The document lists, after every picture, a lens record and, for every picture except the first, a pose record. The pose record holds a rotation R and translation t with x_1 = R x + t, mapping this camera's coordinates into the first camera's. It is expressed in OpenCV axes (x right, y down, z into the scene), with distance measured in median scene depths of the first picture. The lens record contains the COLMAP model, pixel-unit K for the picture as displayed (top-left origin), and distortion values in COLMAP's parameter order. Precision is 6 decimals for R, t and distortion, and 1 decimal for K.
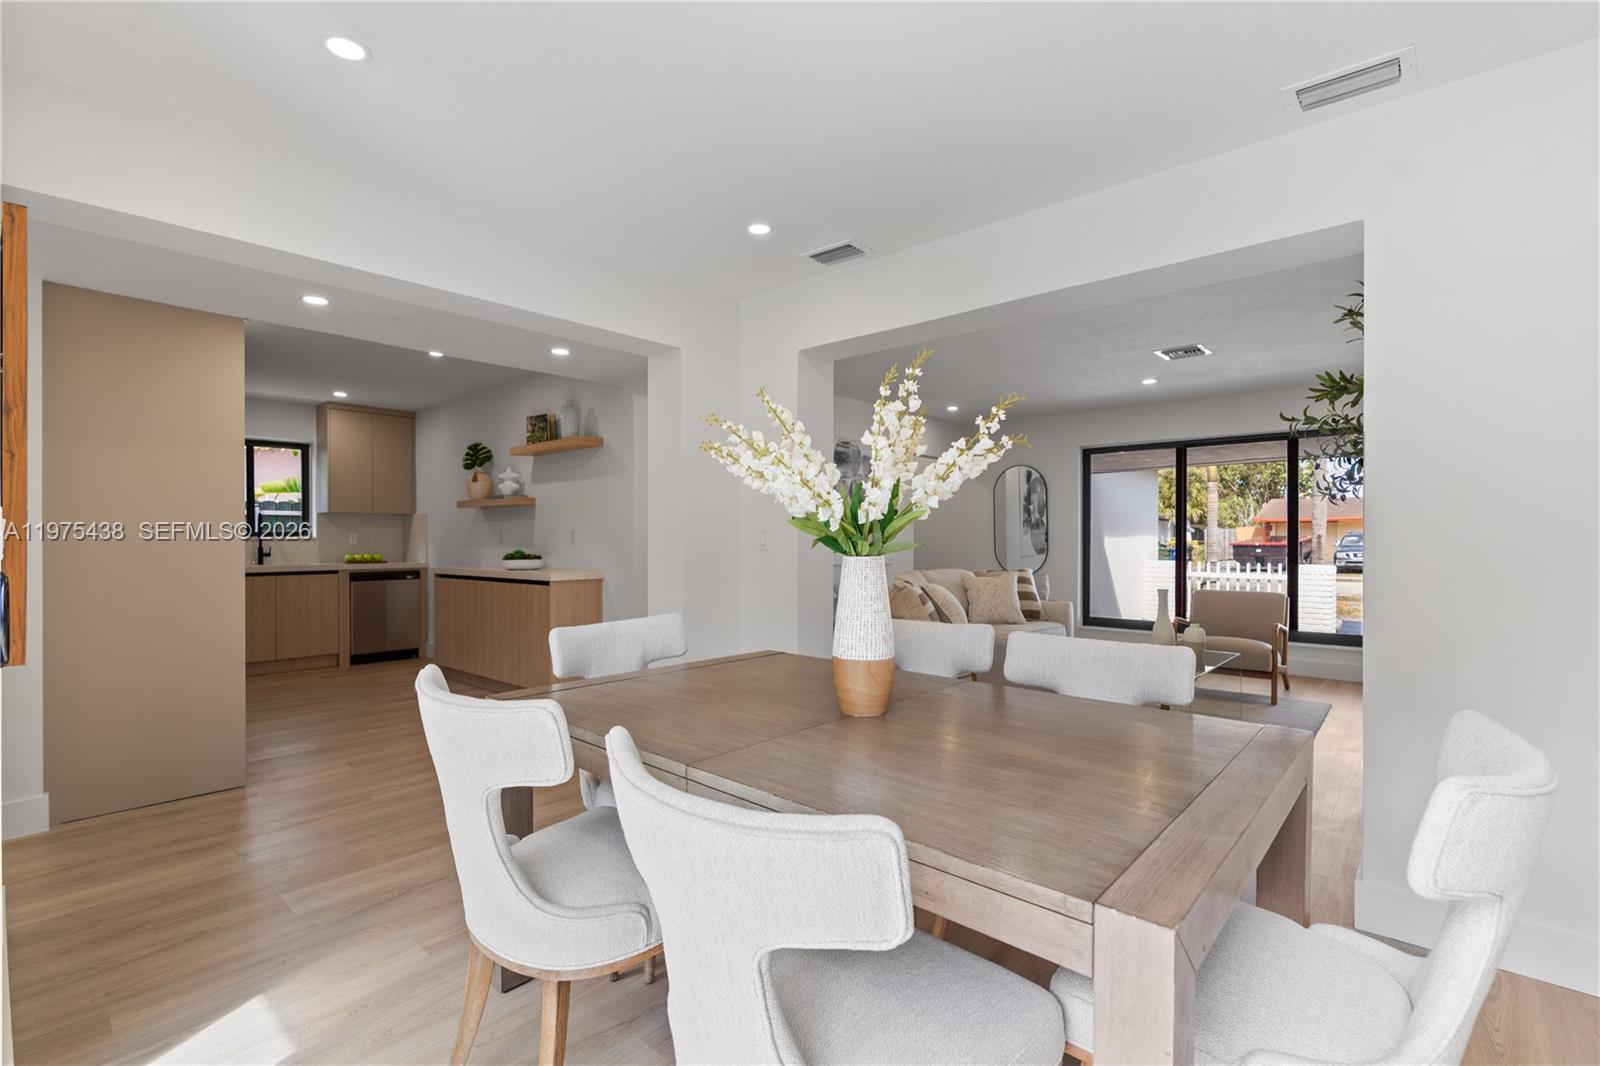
lens RADIAL K [[726.3, 0, 798.7], [0, 726.3, 536.0], [0, 0, 1]] dist [-0.003182, -0.000020]
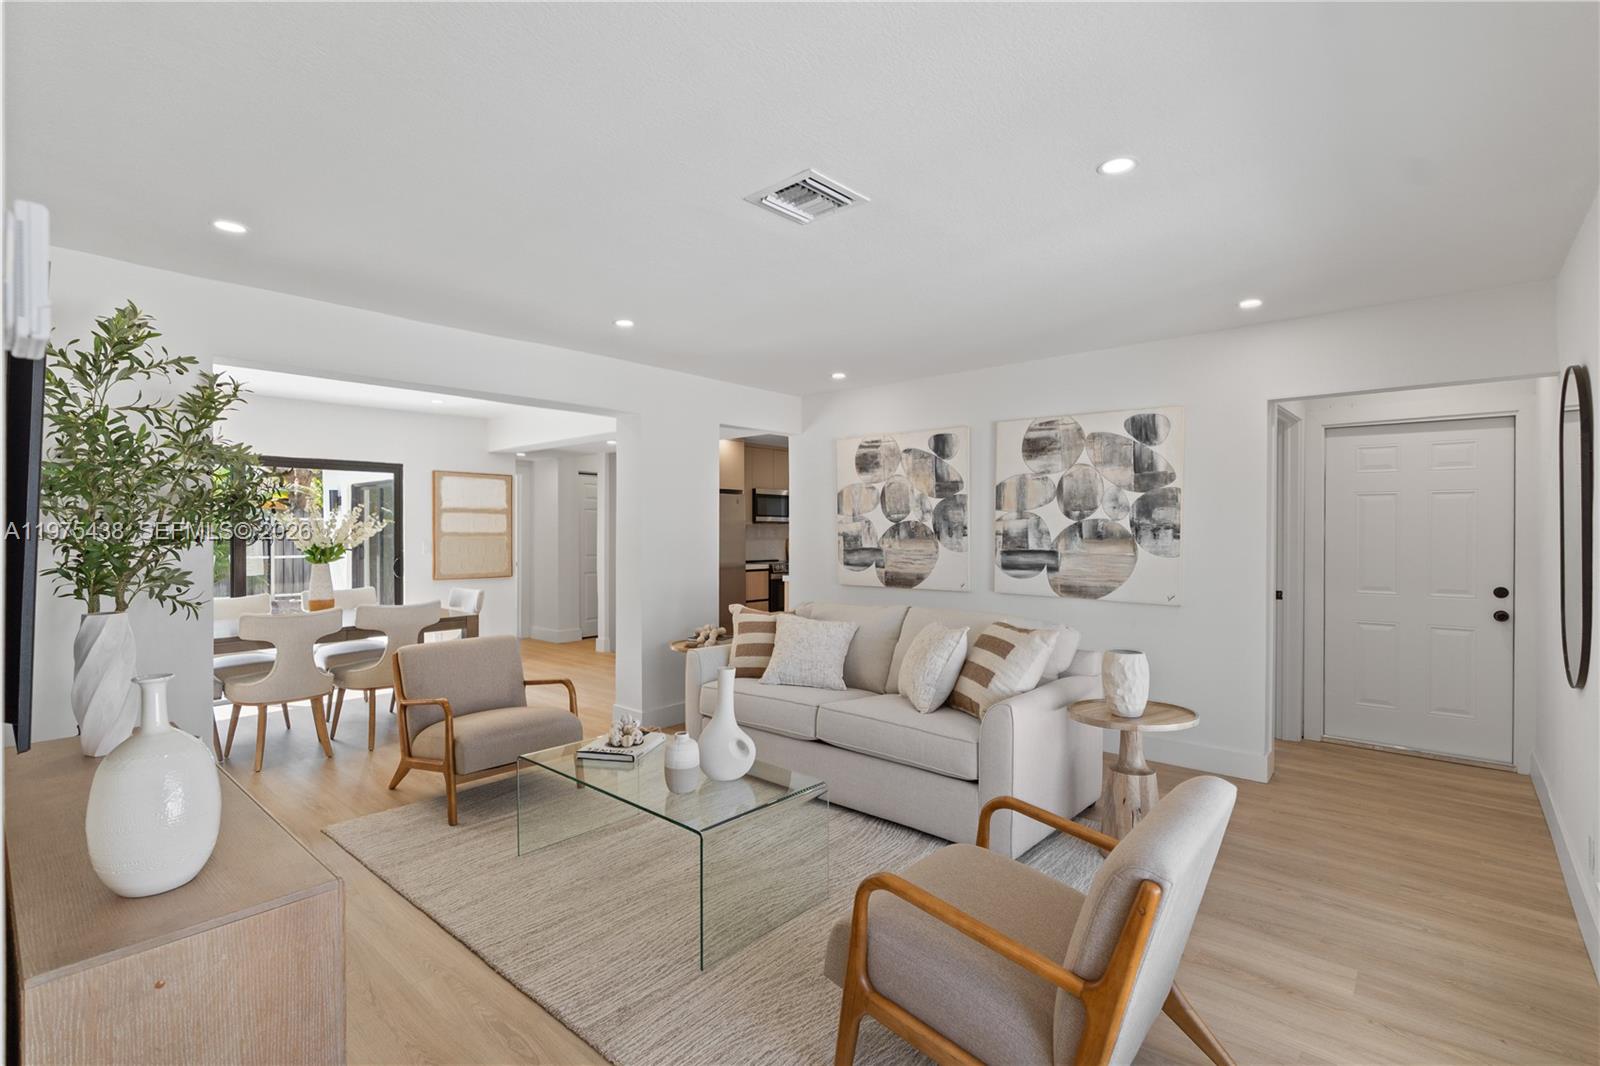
lens RADIAL K [[706.6, 0, 779.0], [0, 706.6, 535.6], [0, 0, 1]] dist [0.000696, 0.000170]
pose [[0.013516, 0.006901, -0.999885, 0.753175], [0.004160, 0.999967, 0.006958, -0.025056], [0.999900, -0.004253, 0.013487, 0.737088]]
